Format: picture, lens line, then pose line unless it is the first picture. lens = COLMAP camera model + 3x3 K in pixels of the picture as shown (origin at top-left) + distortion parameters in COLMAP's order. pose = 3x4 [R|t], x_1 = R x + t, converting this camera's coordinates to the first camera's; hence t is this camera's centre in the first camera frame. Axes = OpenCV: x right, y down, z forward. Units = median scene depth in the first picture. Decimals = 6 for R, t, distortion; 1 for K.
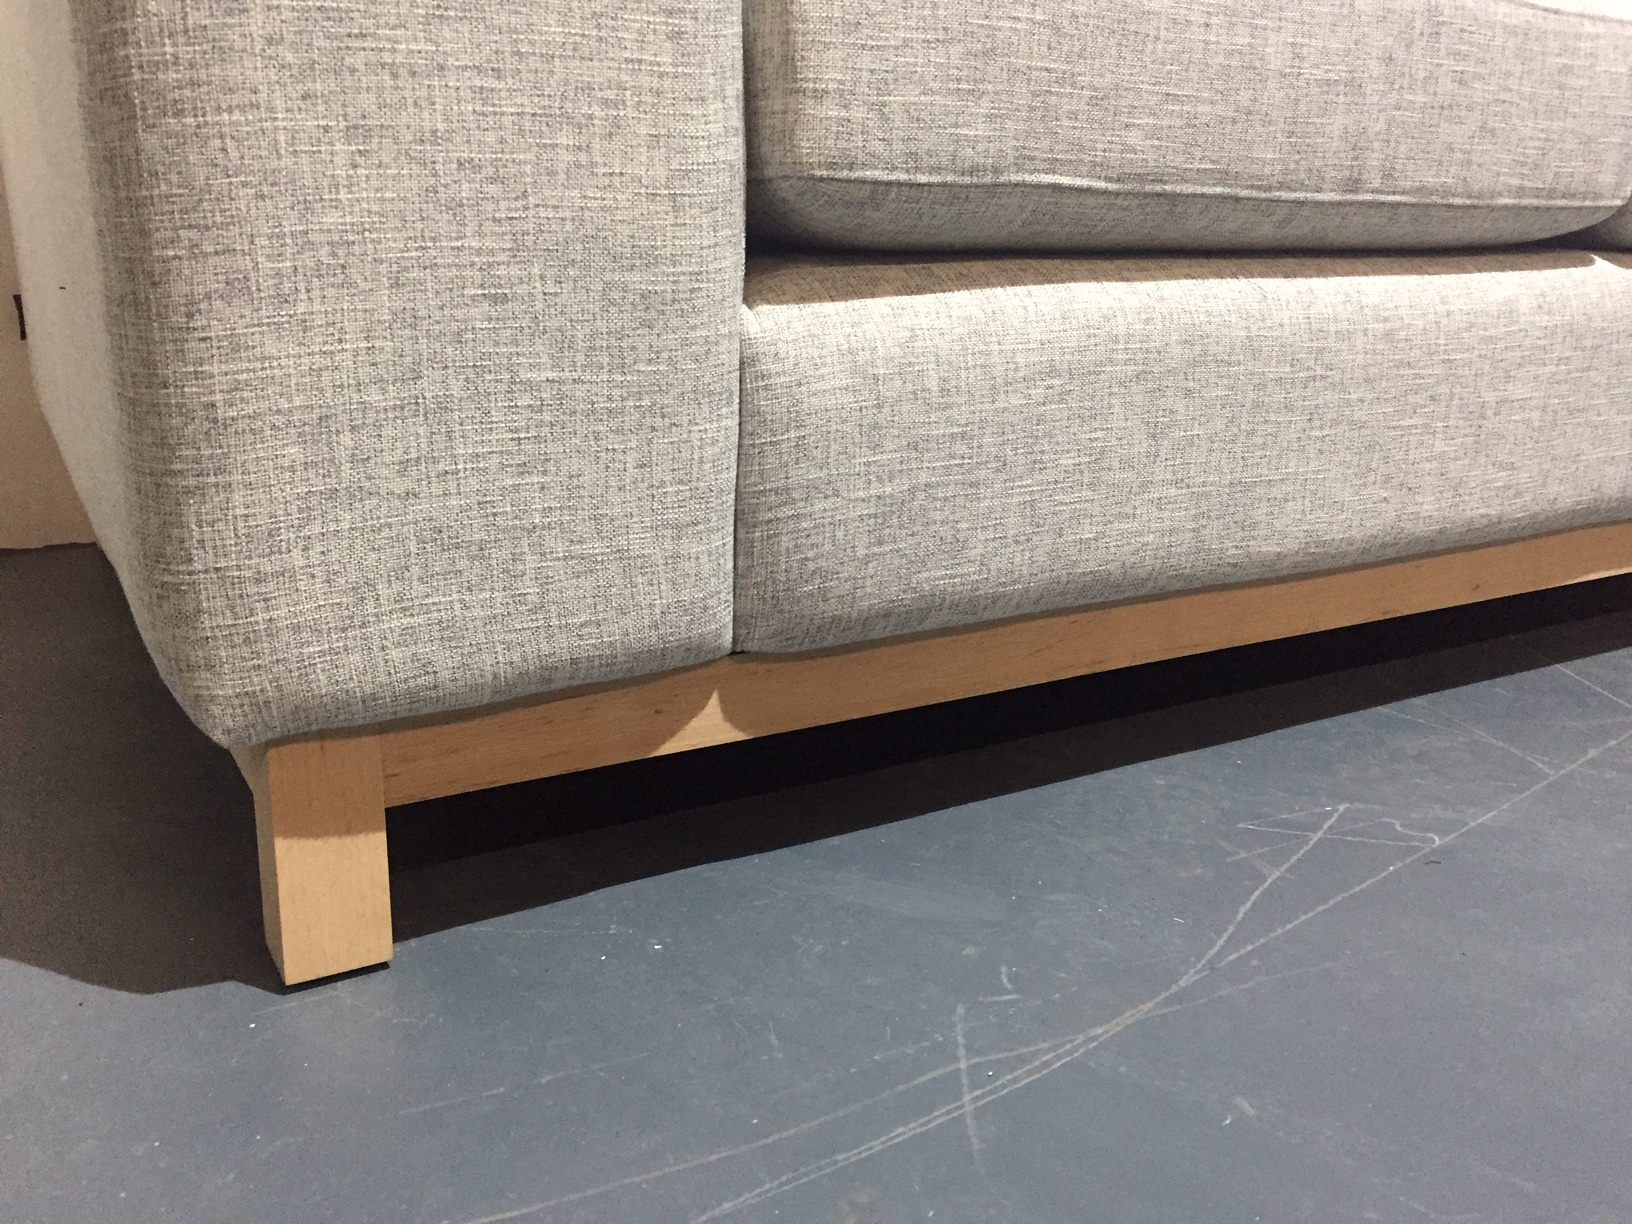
lens RADIAL K [[1384.3, 0, 816.0], [0, 1384.3, 612.0], [0, 0, 1]] dist [0.075139, -0.100458]
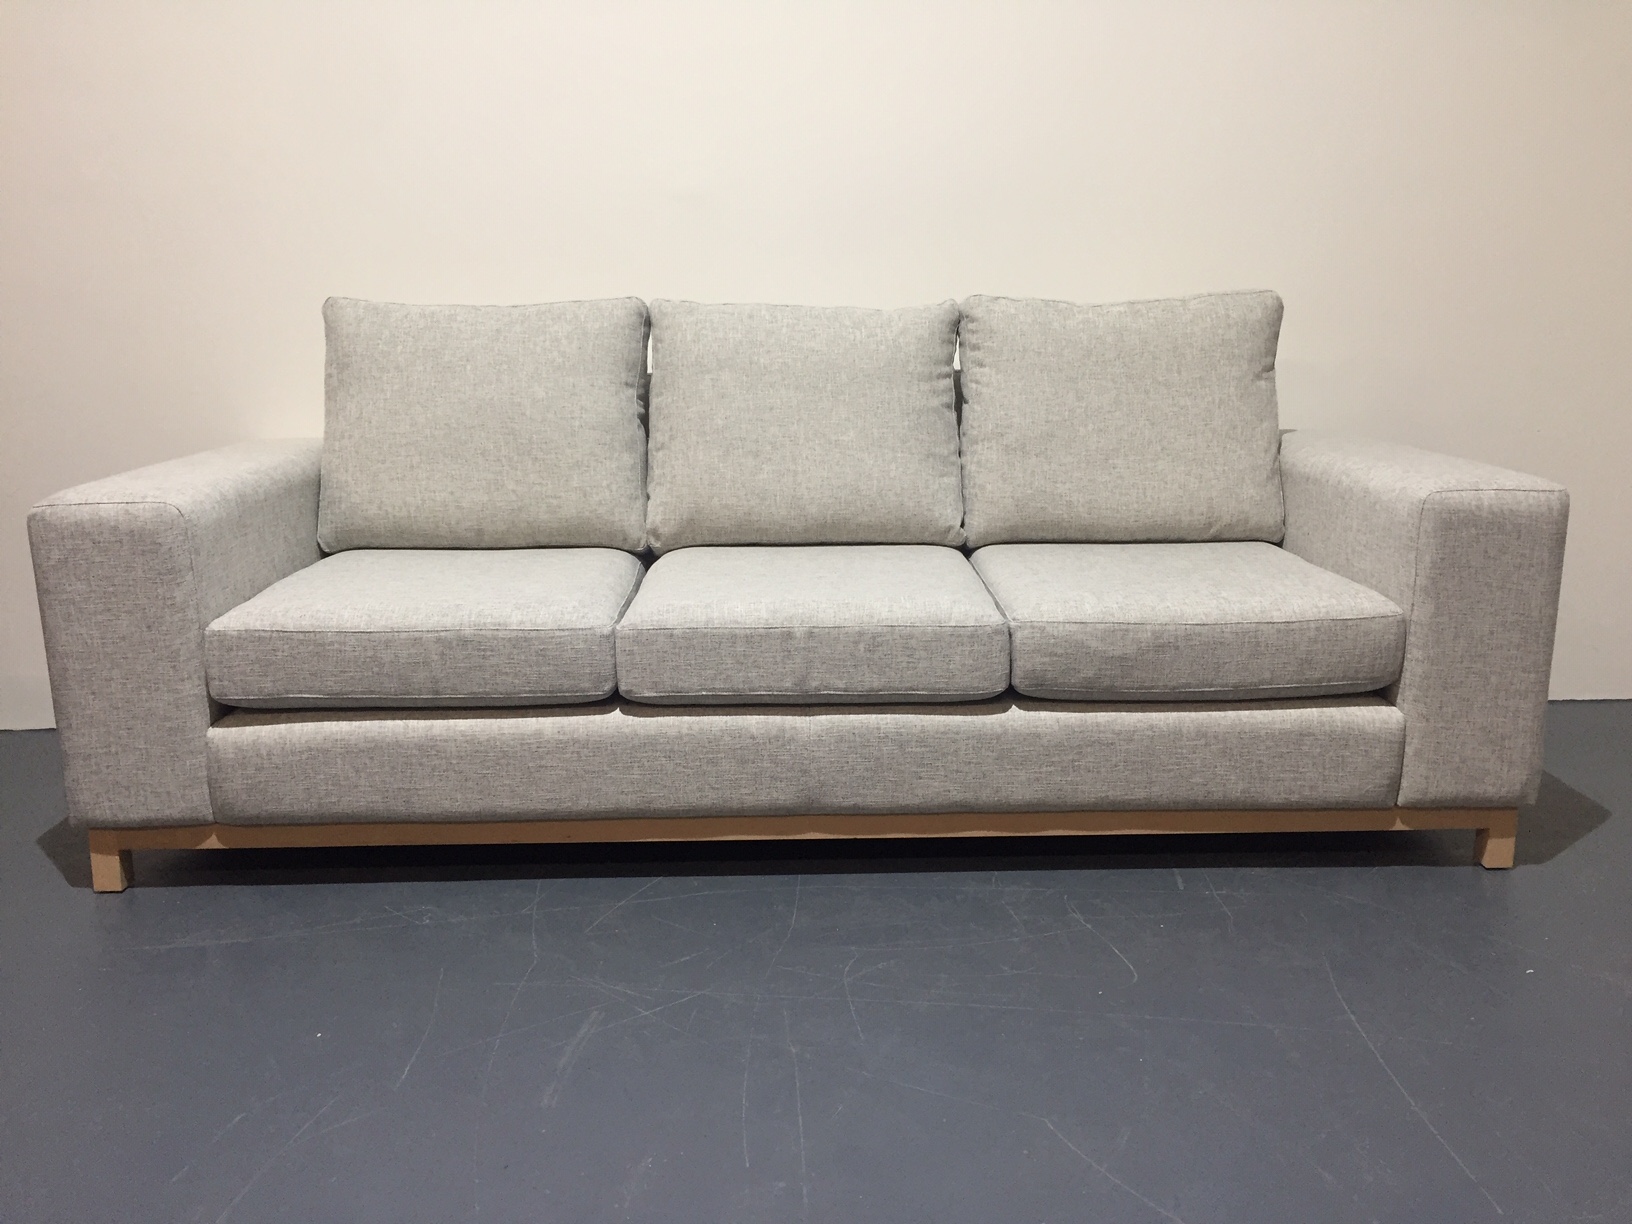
lens RADIAL K [[1384.3, 0, 816.0], [0, 1384.3, 612.0], [0, 0, 1]] dist [0.075139, -0.100458]
pose [[0.876344, 0.085829, -0.473978, 3.026657], [-0.115397, 0.992751, -0.033590, -0.577885], [0.467659, 0.084132, 0.879896, -1.490147]]
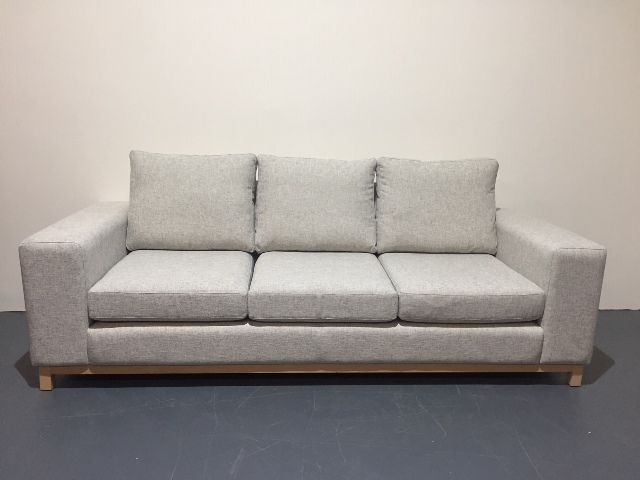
lens RADIAL K [[542.9, 0, 320.0], [0, 542.9, 240.0], [0, 0, 1]] dist [0.075139, -0.100458]
pose [[0.894864, 0.113868, -0.431570, 2.846287], [-0.138606, 0.990001, -0.026191, -0.922570], [0.424272, 0.083255, 0.901699, -1.700261]]
